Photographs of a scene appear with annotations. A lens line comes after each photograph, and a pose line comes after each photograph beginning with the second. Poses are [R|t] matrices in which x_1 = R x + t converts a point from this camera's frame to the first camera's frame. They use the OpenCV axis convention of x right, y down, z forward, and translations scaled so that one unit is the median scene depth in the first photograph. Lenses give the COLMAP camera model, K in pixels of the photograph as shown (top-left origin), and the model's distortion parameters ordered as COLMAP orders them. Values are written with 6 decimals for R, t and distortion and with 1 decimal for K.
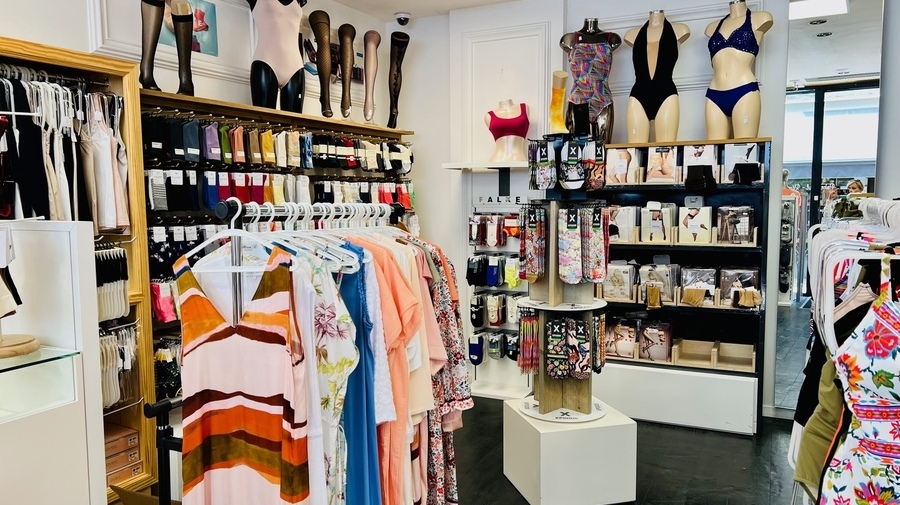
lens RADIAL K [[671.6, 0, 450.0], [0, 671.6, 252.5], [0, 0, 1]] dist [0.057729, -0.006106]
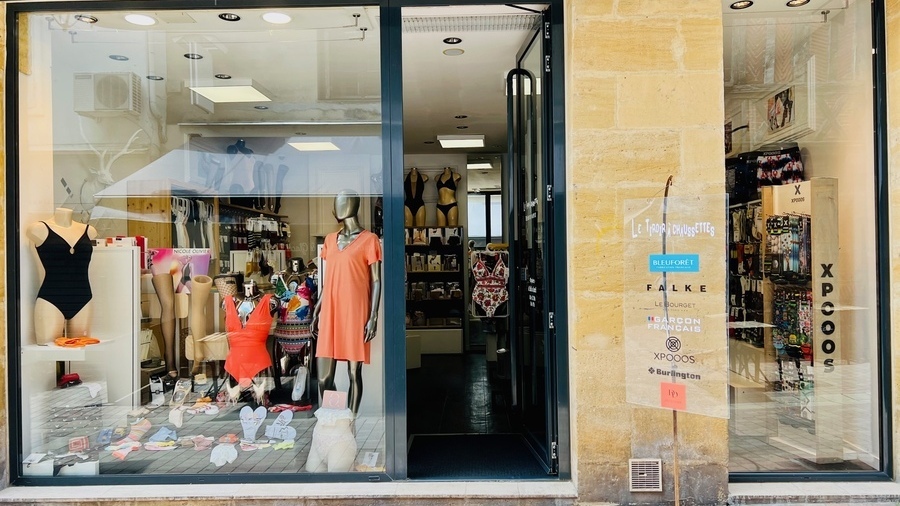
lens RADIAL K [[671.6, 0, 450.0], [0, 671.6, 253.0], [0, 0, 1]] dist [0.057729, -0.006106]
pose [[0.916018, 0.004256, 0.401113, -0.506106], [0.038137, 0.994490, -0.097646, 0.151843], [-0.399319, 0.104743, 0.910809, -1.099998]]
